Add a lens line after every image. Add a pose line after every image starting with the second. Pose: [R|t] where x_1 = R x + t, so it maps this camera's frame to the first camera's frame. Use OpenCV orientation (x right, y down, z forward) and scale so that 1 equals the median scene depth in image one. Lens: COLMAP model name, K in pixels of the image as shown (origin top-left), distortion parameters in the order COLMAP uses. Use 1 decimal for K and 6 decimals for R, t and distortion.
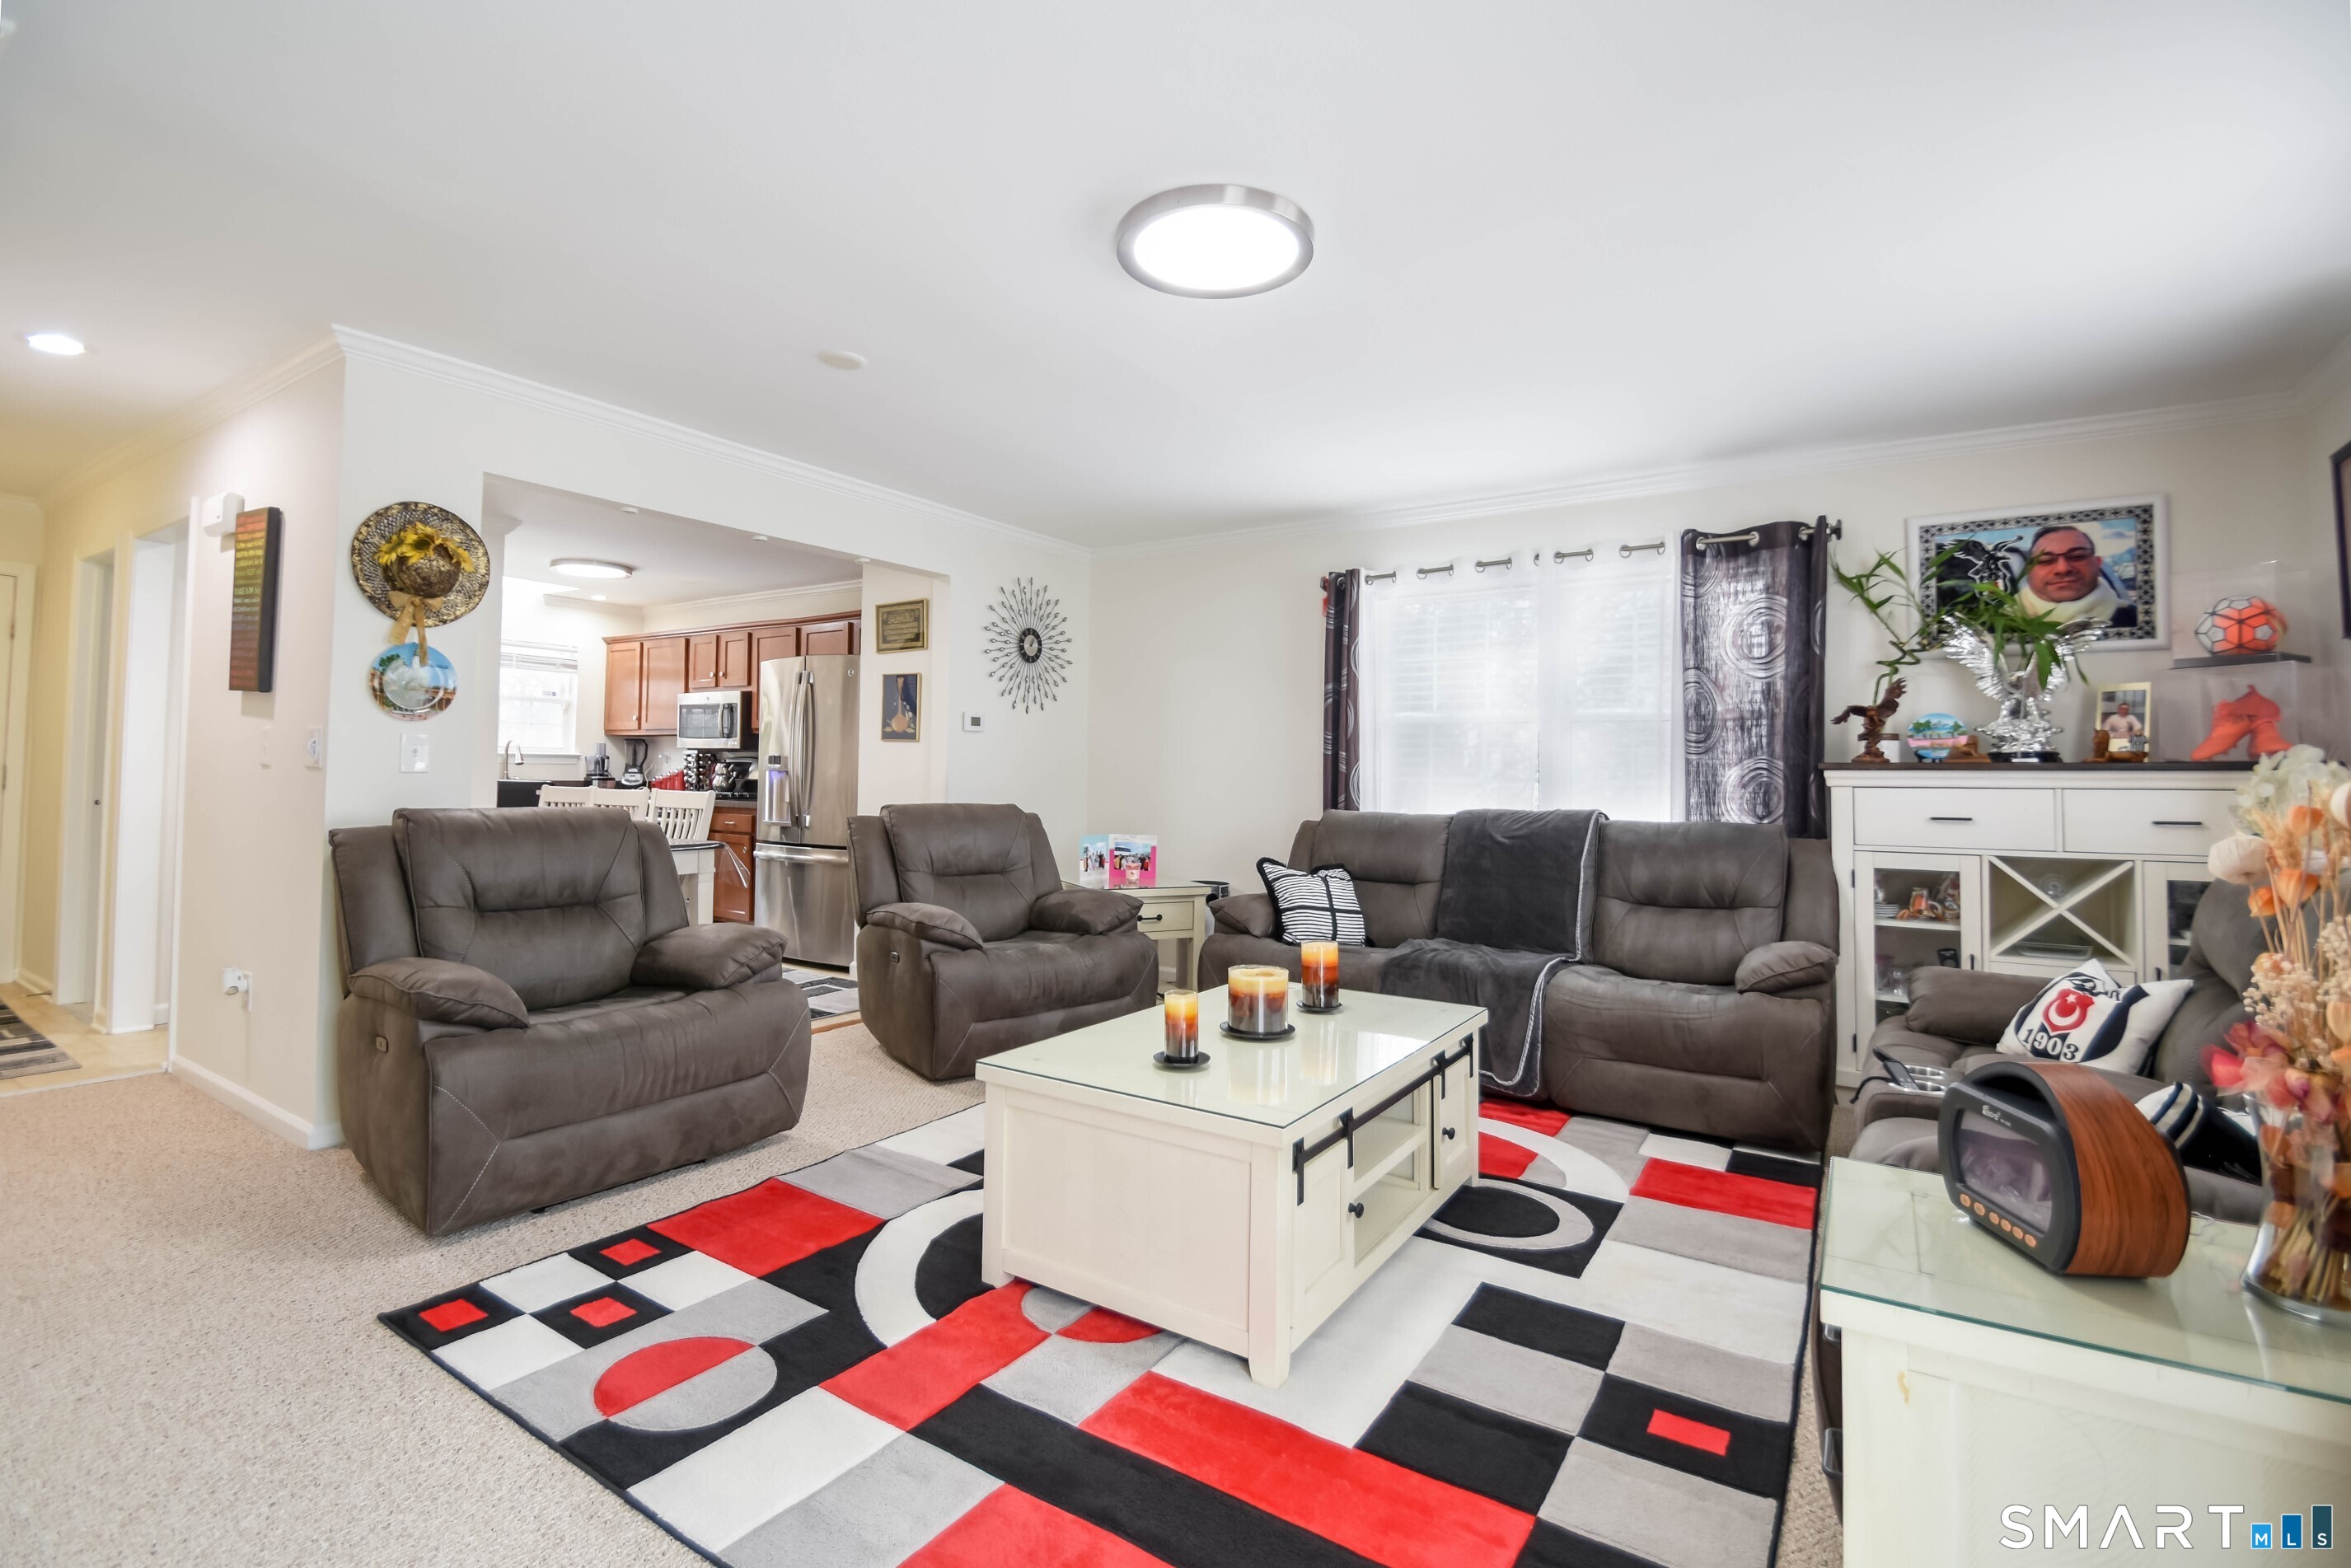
lens RADIAL K [[1069.8, 0, 1171.9], [0, 1069.8, 749.6], [0, 0, 1]] dist [0.013873, -0.017794]
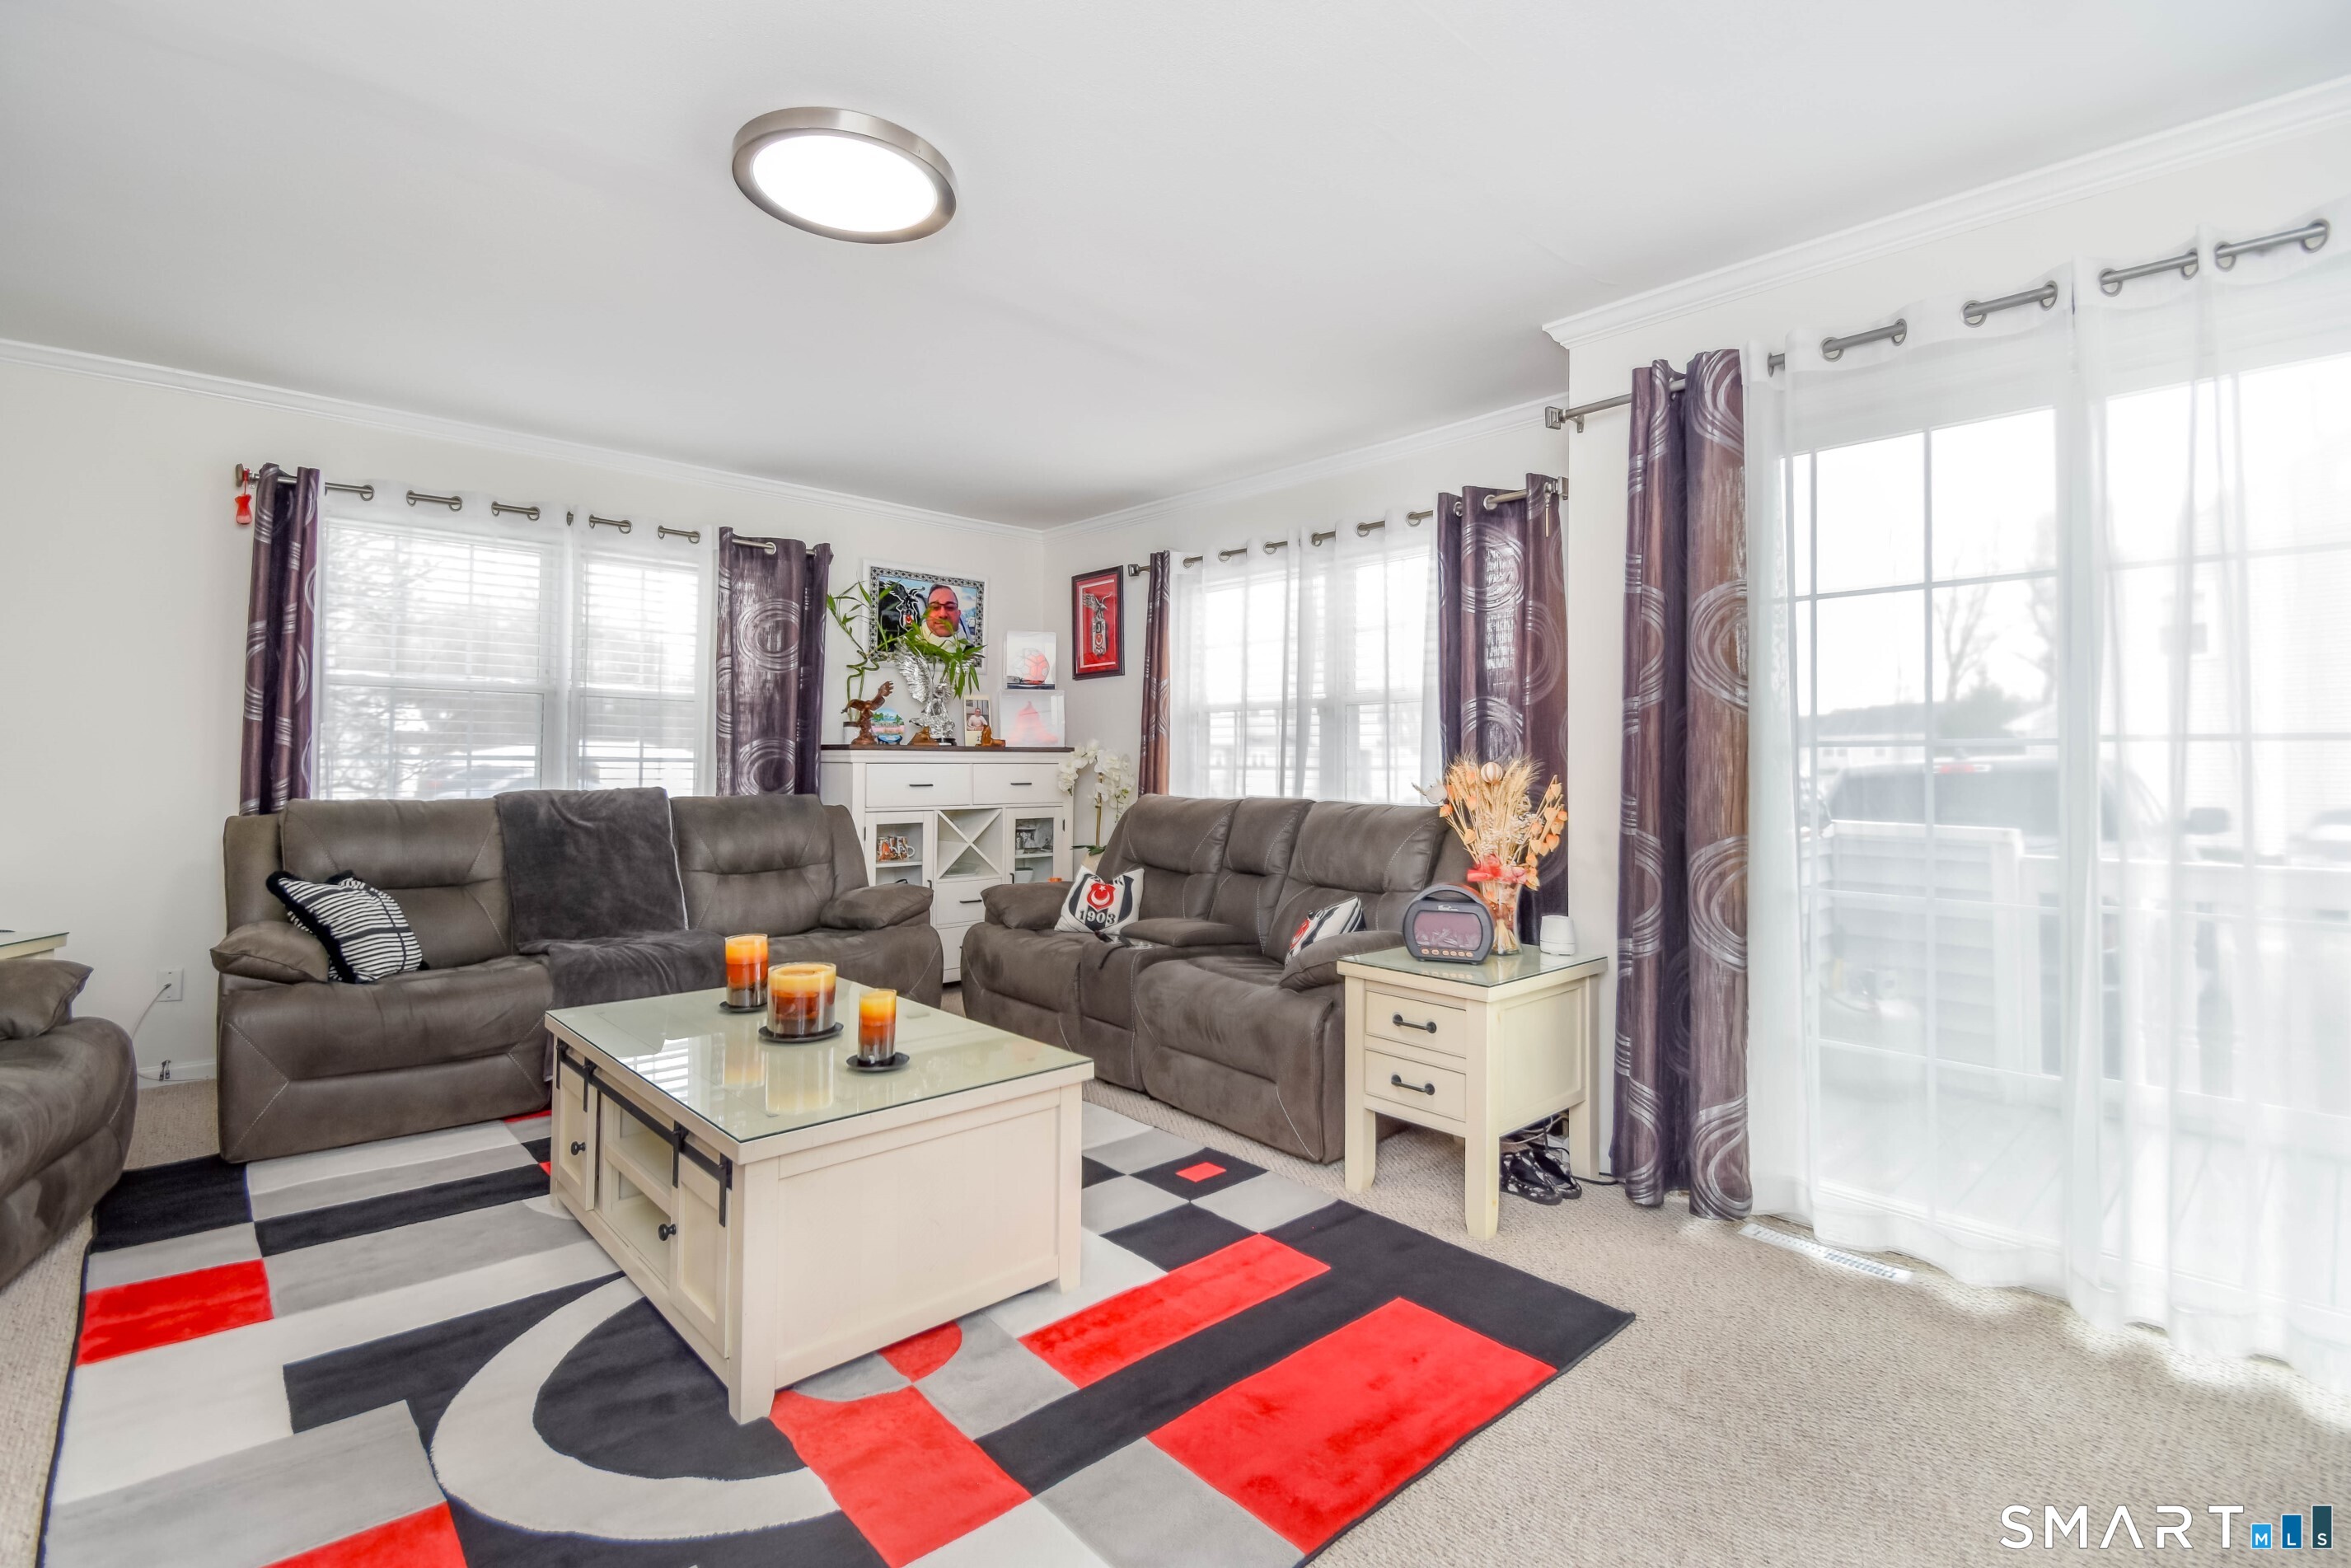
lens RADIAL K [[1069.8, 0, 1171.9], [0, 1069.8, 749.6], [0, 0, 1]] dist [0.013873, -0.017794]
pose [[0.237614, 0.000228, 0.971360, -0.533403], [-0.033622, 0.999403, 0.007989, -0.004108], [-0.970778, -0.034557, 0.237479, 0.333125]]
